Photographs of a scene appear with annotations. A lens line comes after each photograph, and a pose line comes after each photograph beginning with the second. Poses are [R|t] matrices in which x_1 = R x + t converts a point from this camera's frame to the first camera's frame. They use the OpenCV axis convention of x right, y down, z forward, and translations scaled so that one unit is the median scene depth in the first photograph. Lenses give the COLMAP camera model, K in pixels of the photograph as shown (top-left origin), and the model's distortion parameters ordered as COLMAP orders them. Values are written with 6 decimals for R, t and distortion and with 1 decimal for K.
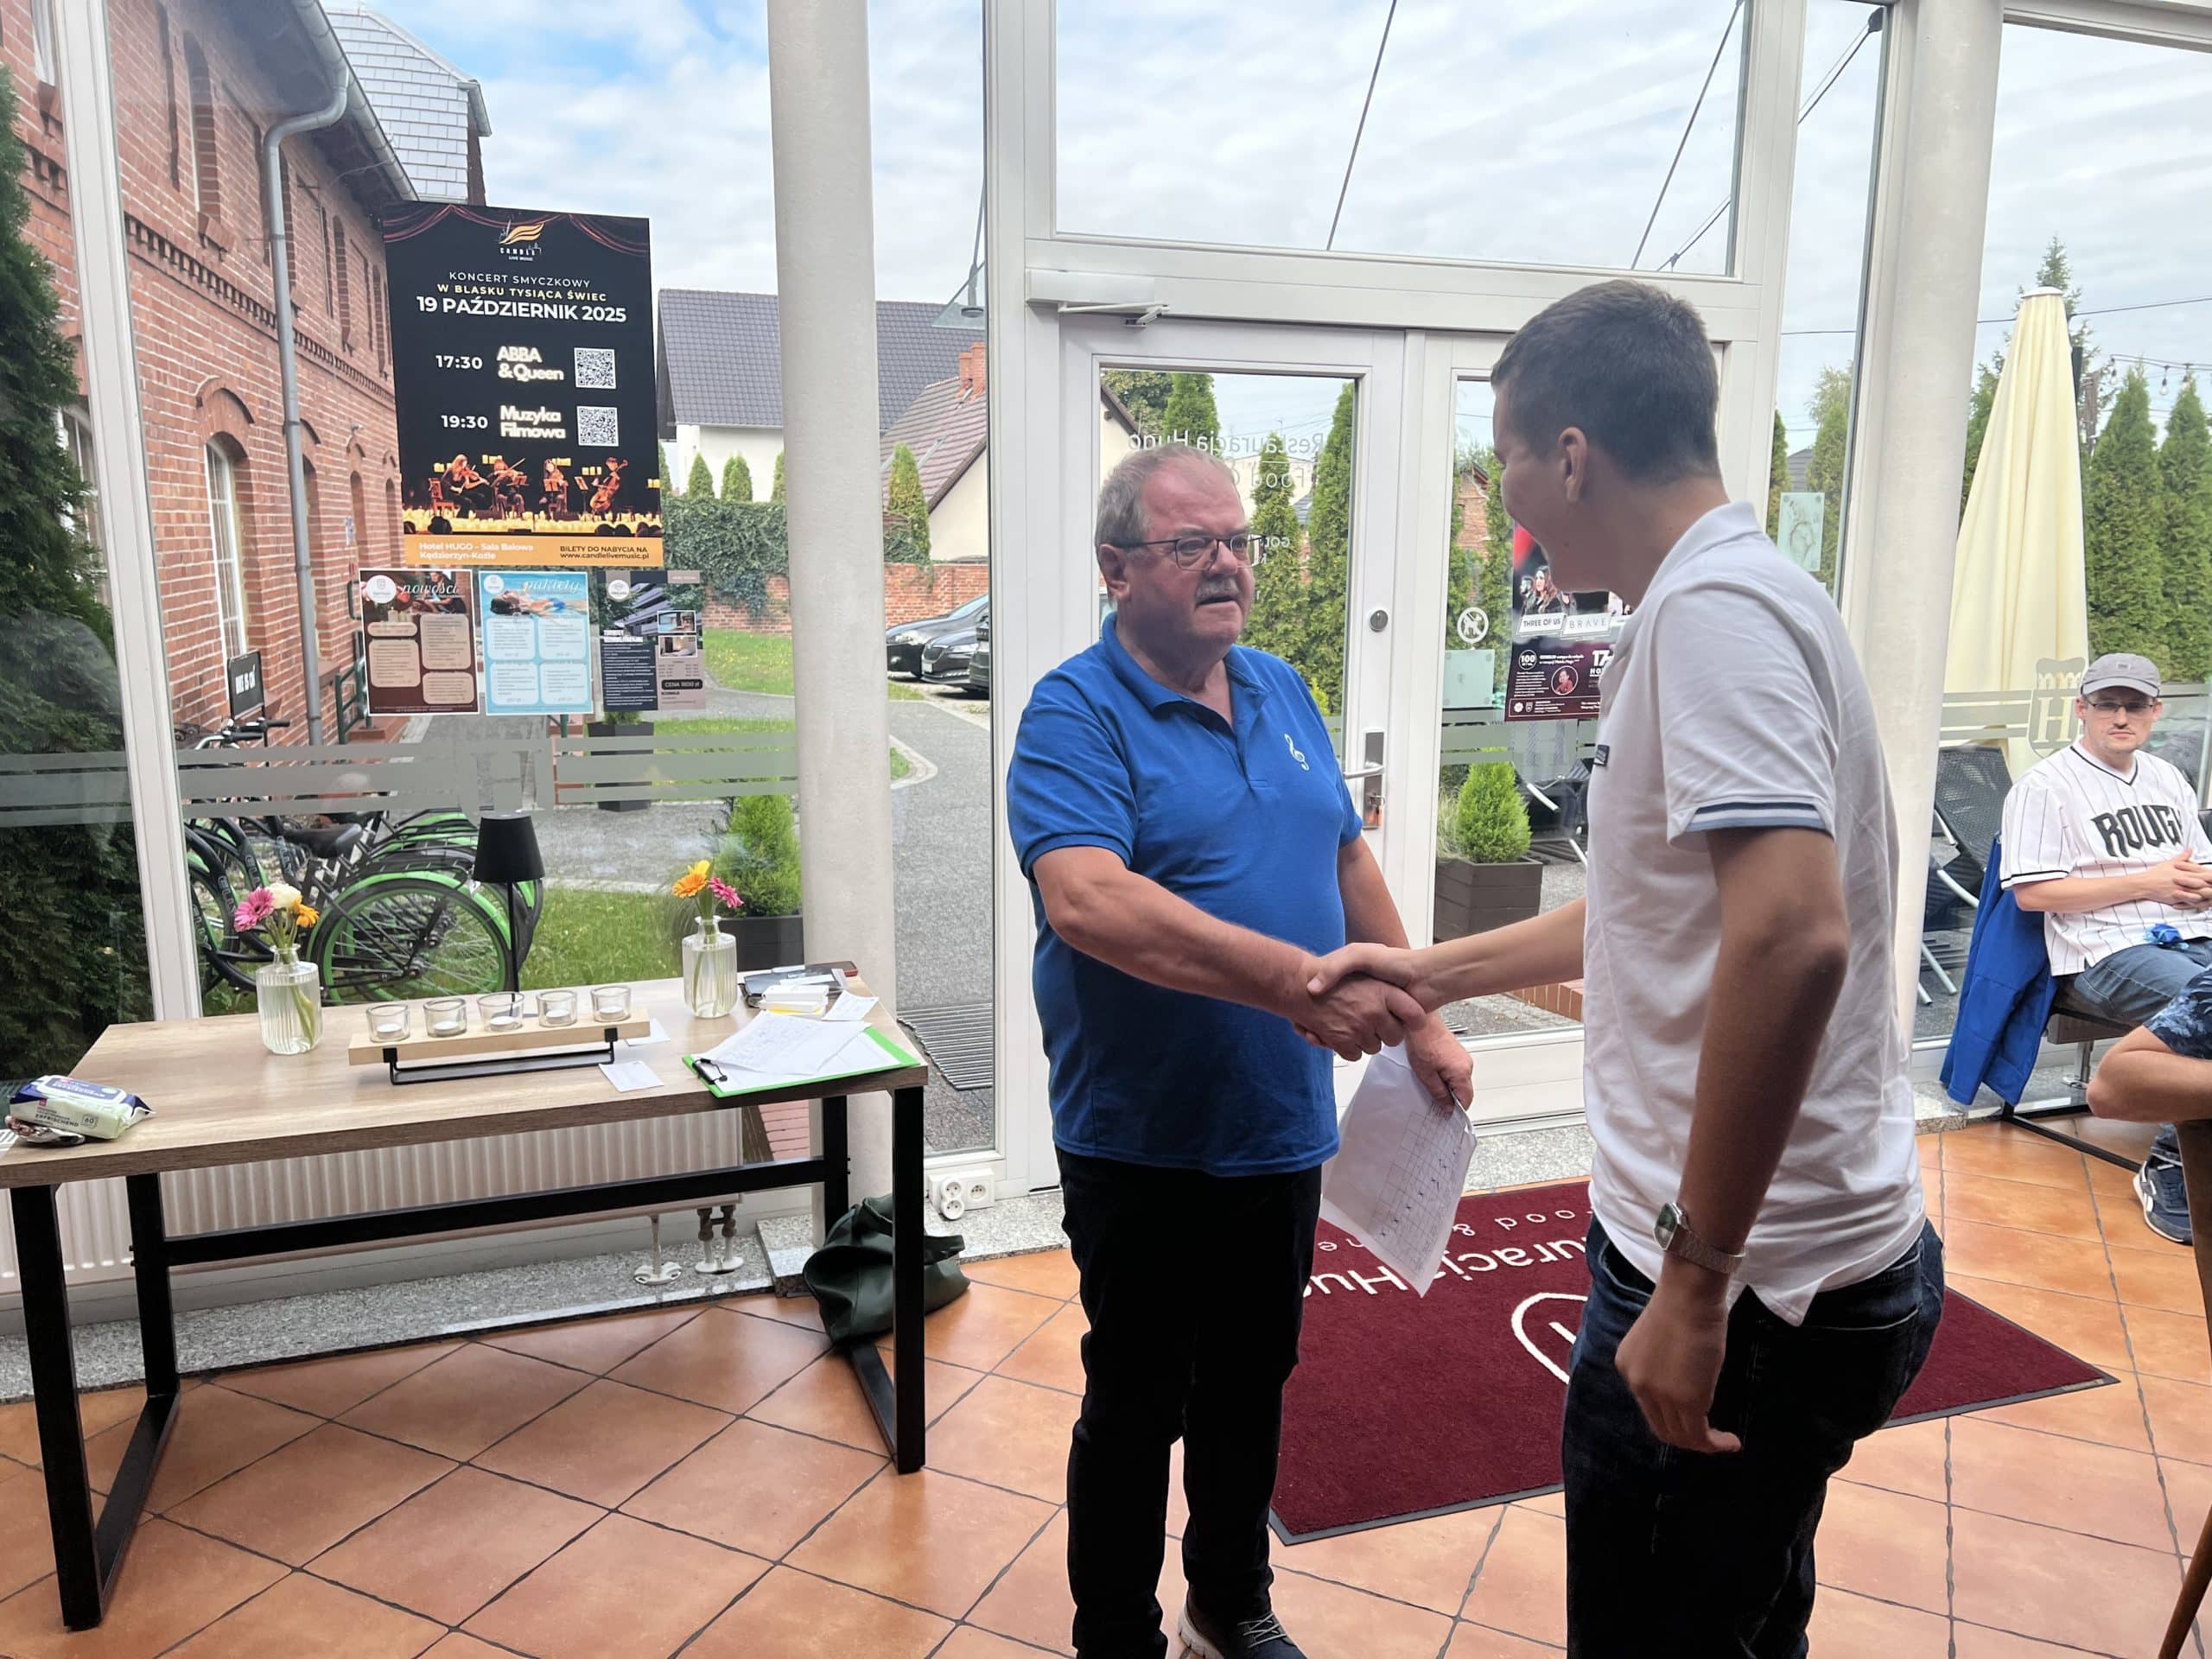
lens RADIAL K [[1653.5, 0, 1121.1], [0, 1653.5, 840.2], [0, 0, 1]] dist [0.046042, -0.057024]
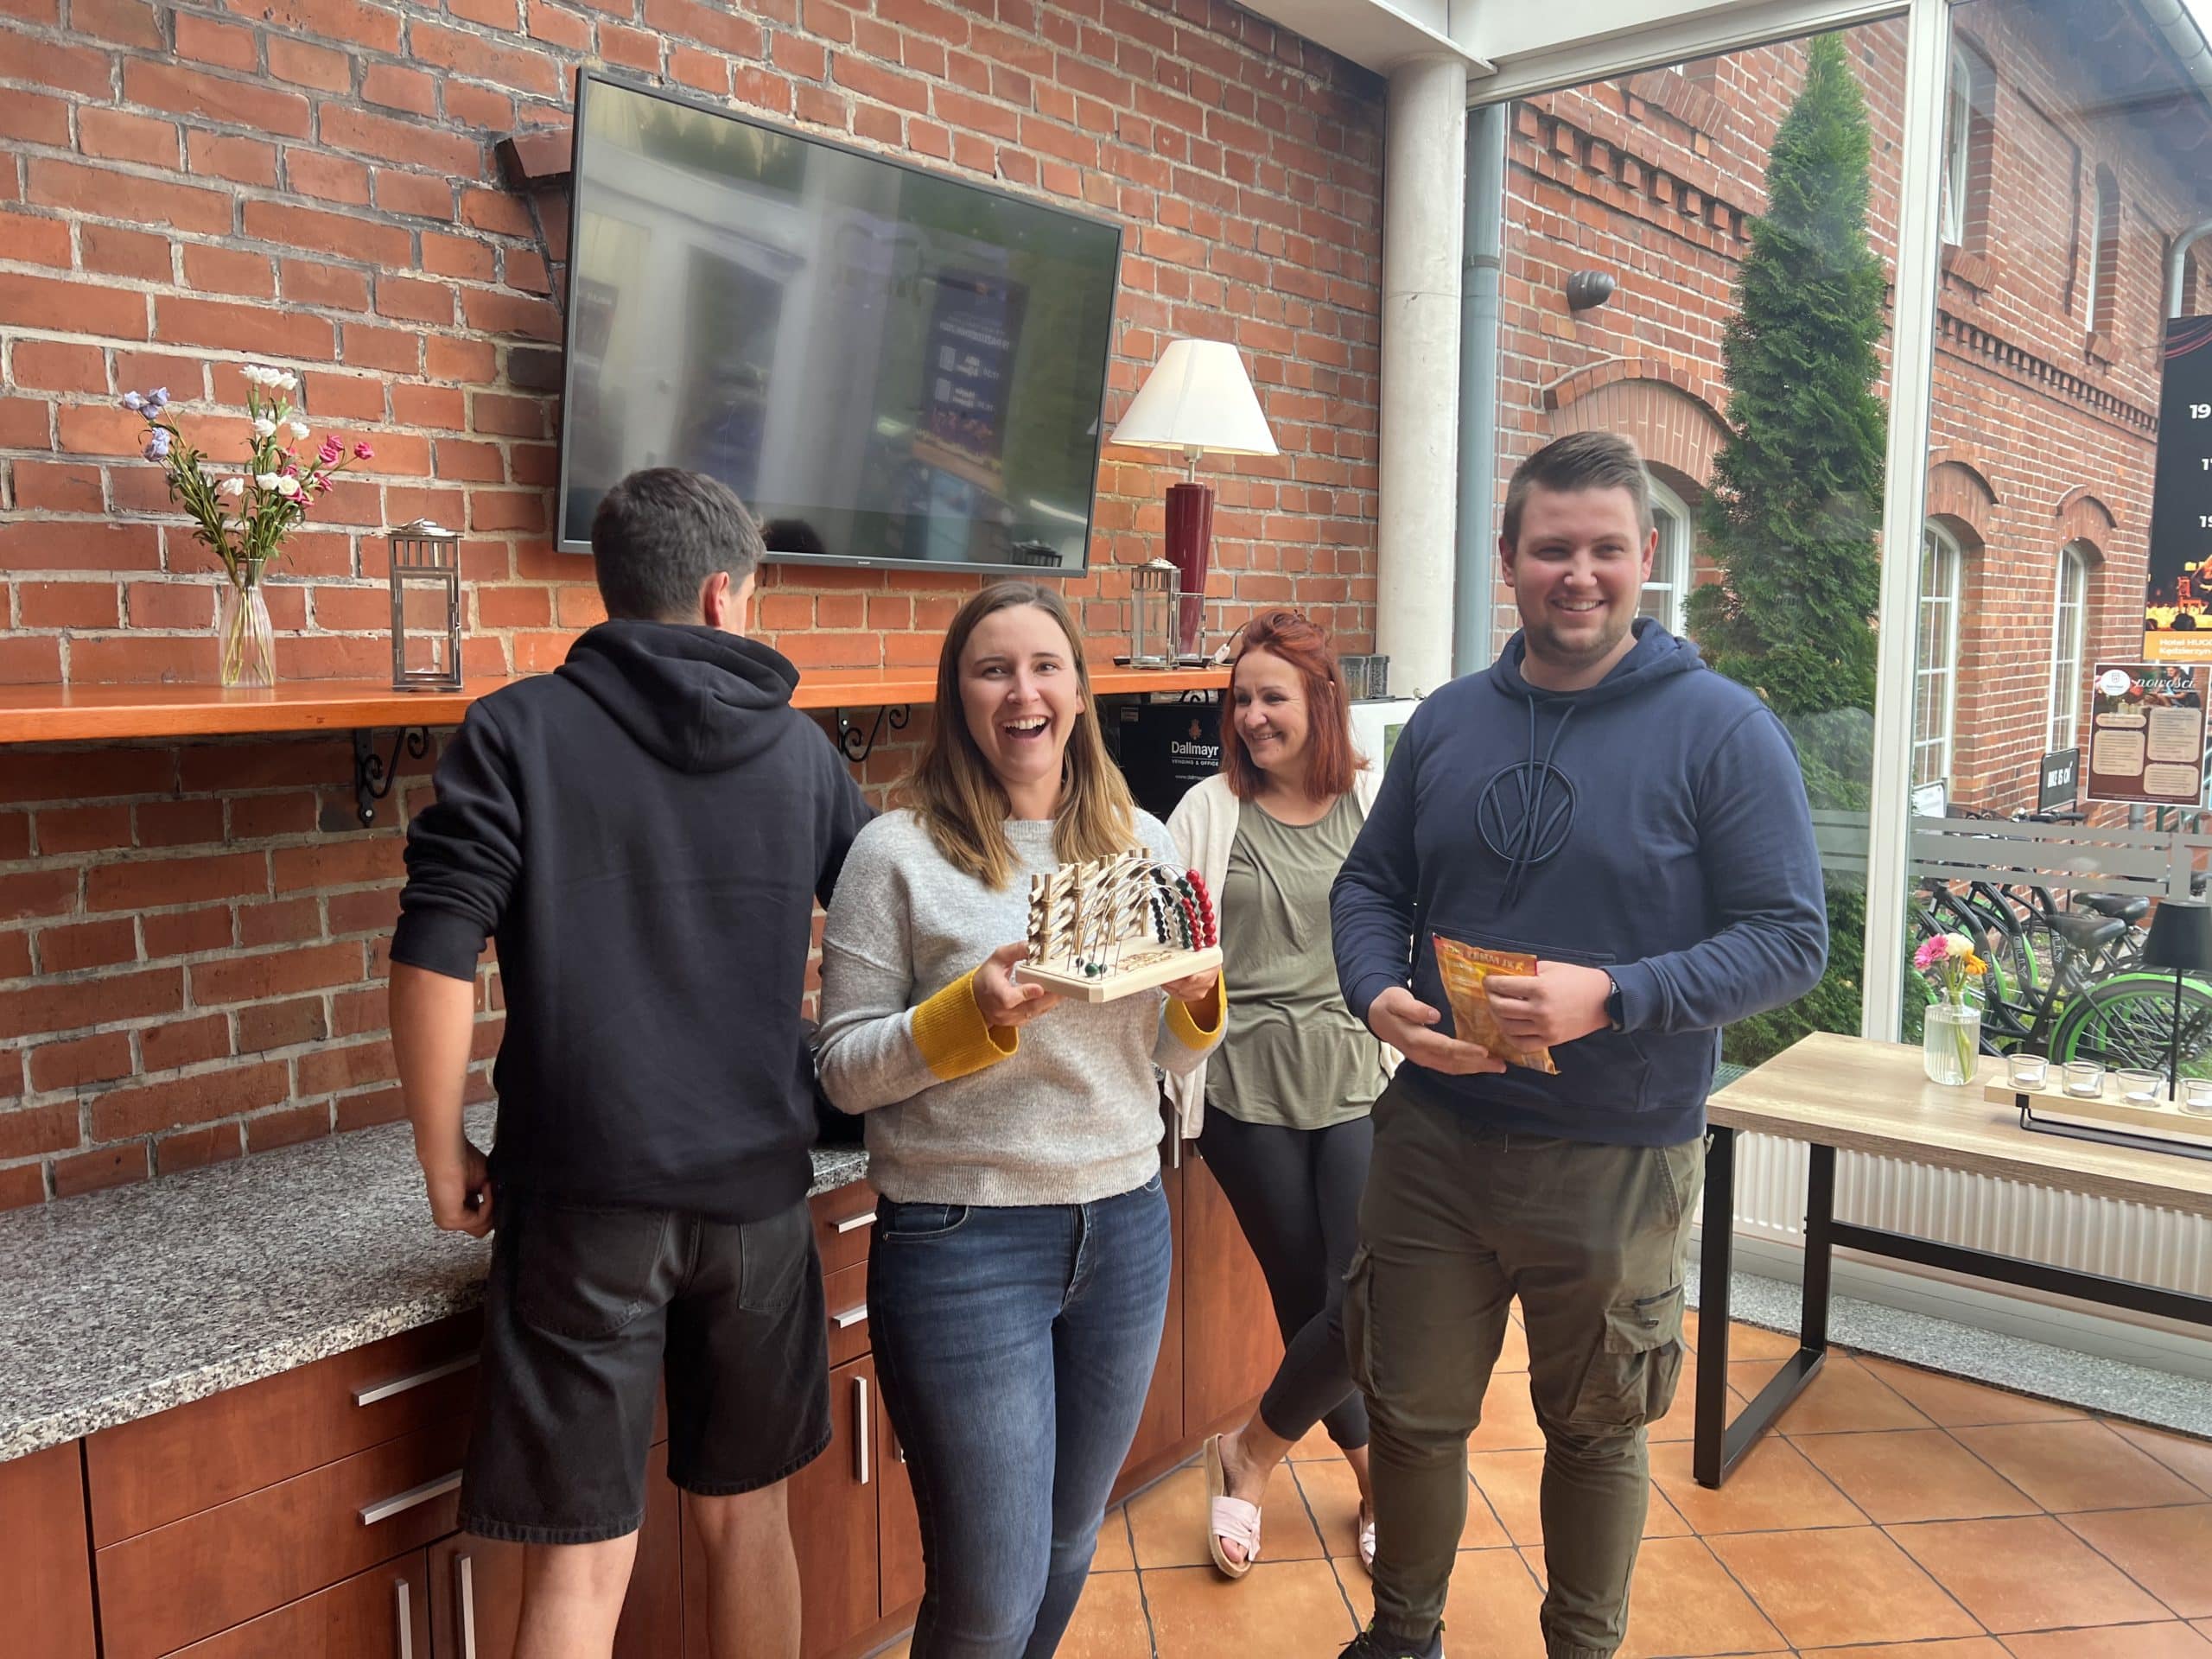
lens RADIAL K [[1653.5, 0, 1119.3], [0, 1653.5, 811.9], [0, 0, 1]] dist [0.046042, -0.057024]
pose [[0.521534, 0.084215, -0.849064, 0.122874], [-0.149534, 0.988737, 0.006218, 0.017081], [0.840025, 0.123721, 0.528253, -0.075018]]
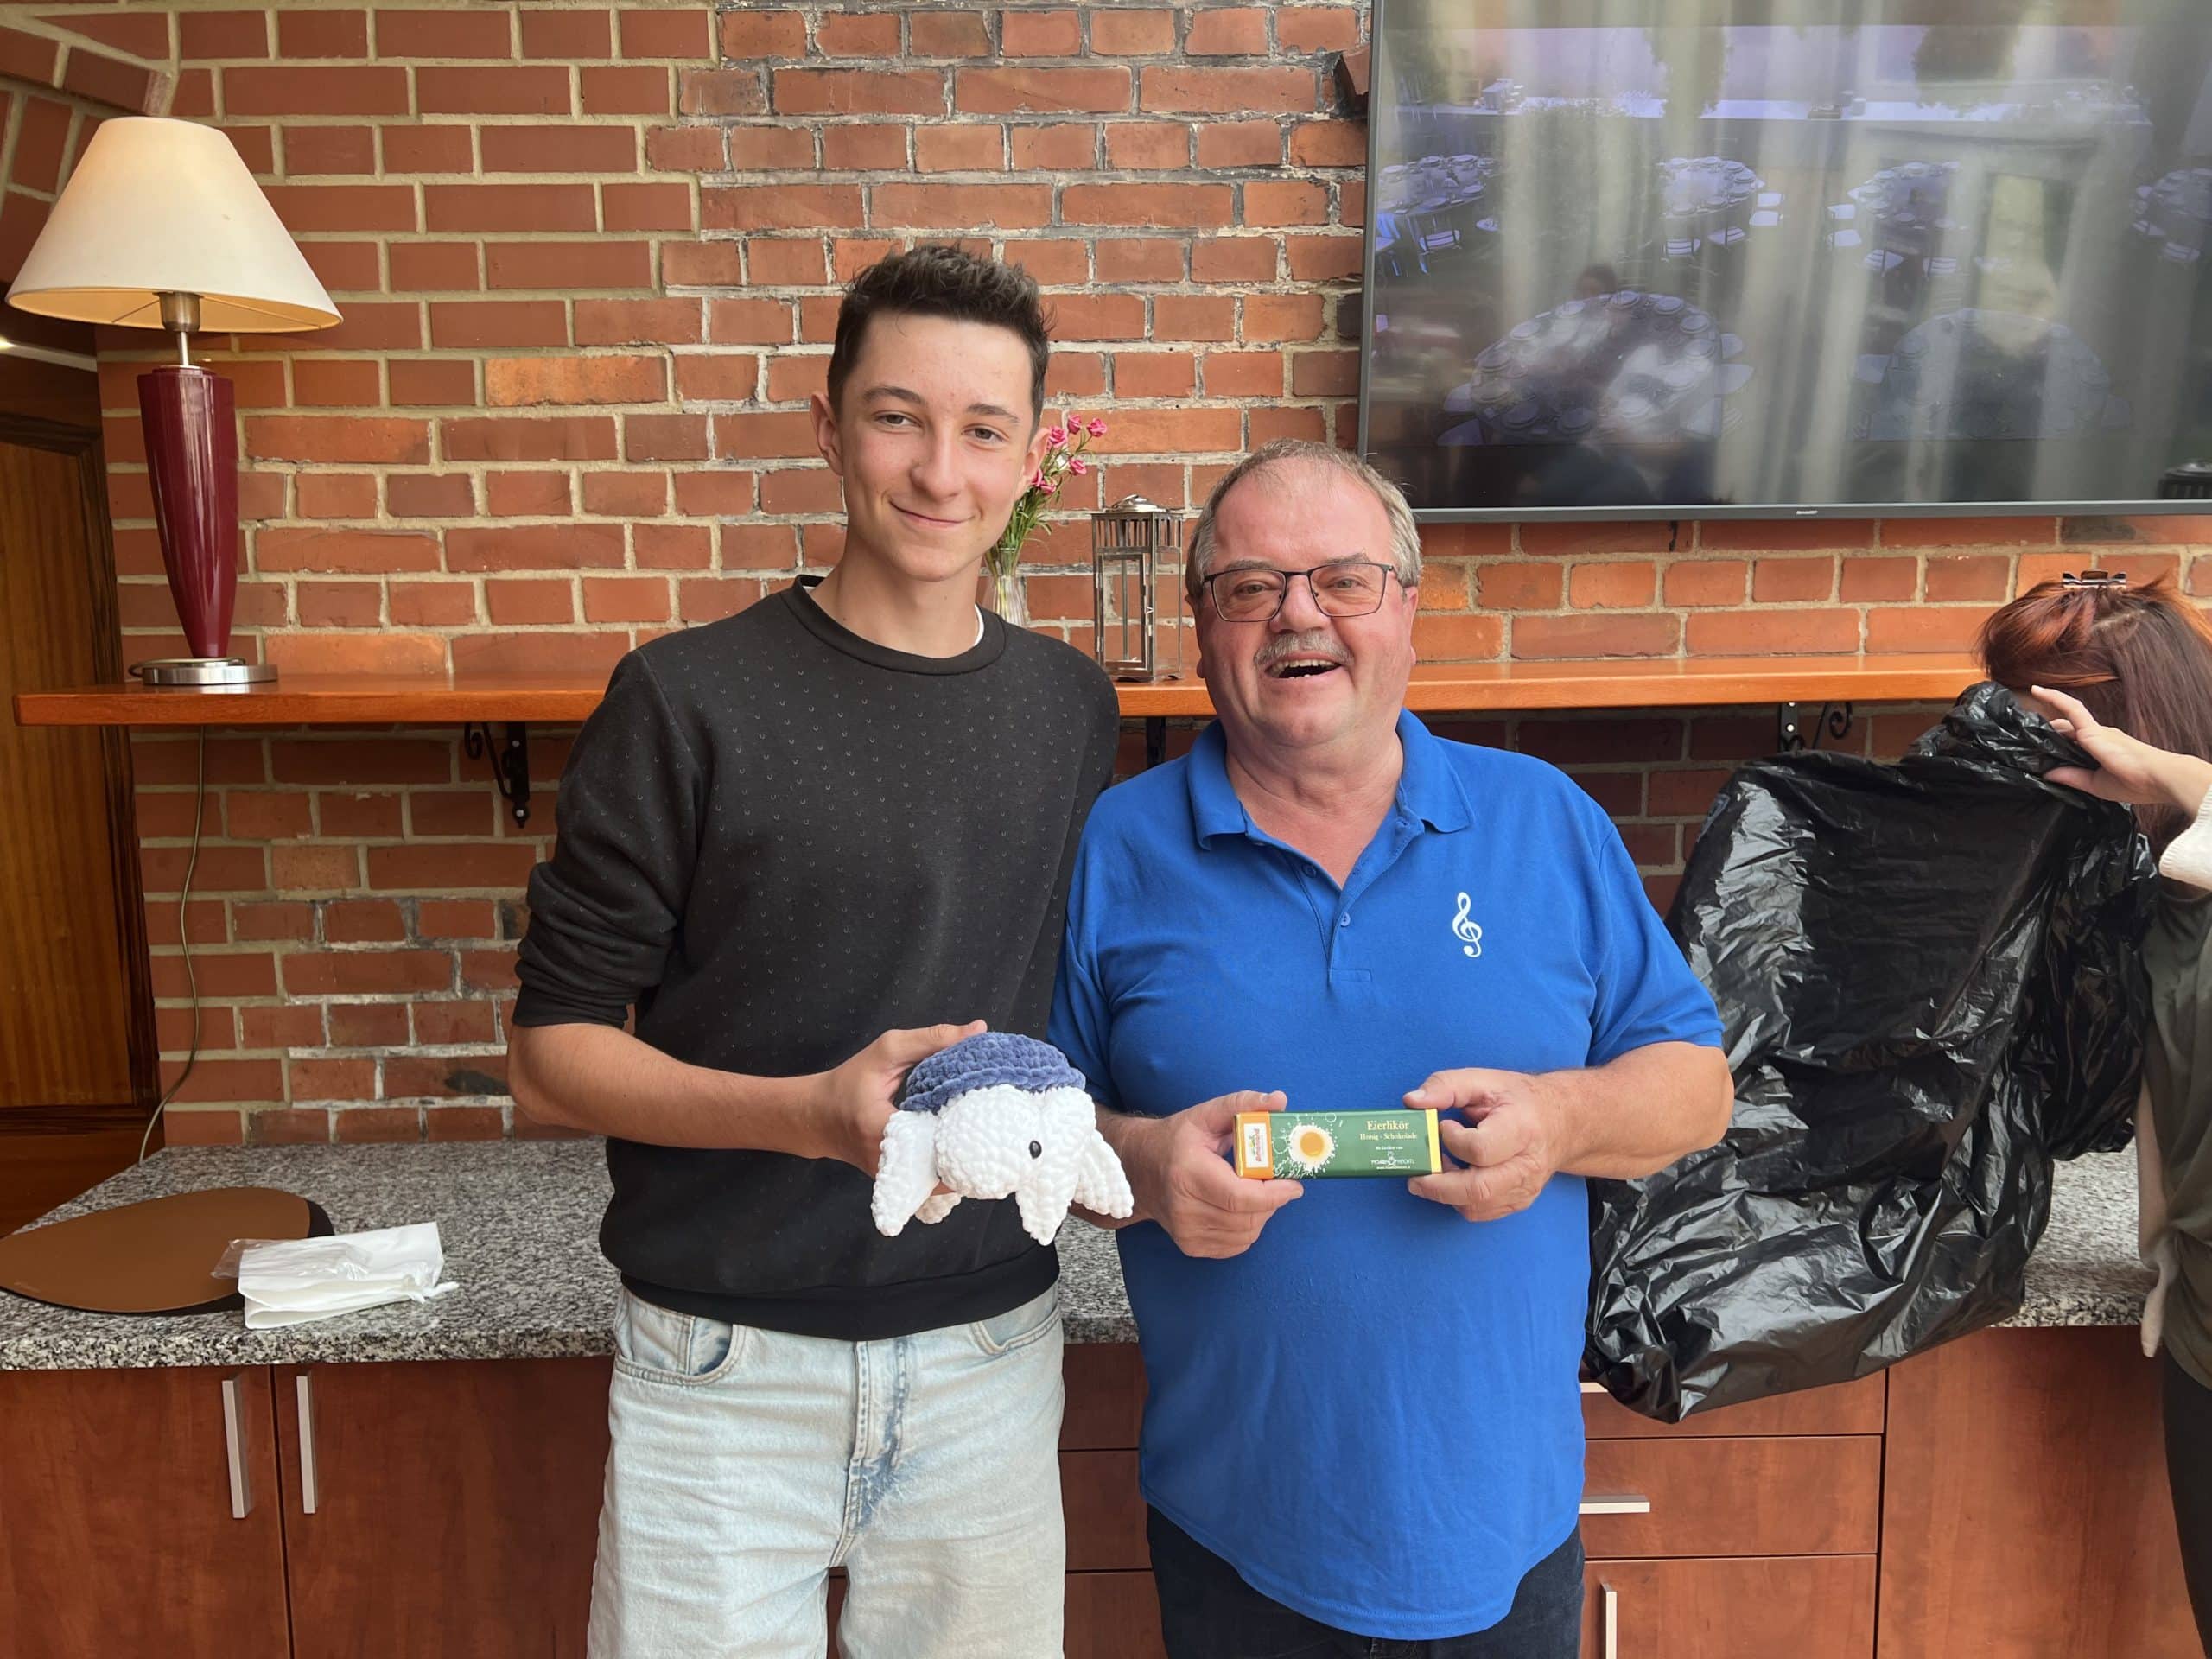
lens RADIAL K [[1653.5, 0, 1102.9], [0, 1653.5, 838.3], [0, 0, 1]] dist [0.046042, -0.057024]
pose [[-0.294352, 0.108508, -0.949517, 0.012754], [-0.160783, 0.973750, 0.161120, -0.023086], [0.942075, 0.200093, -0.269179, 0.192178]]
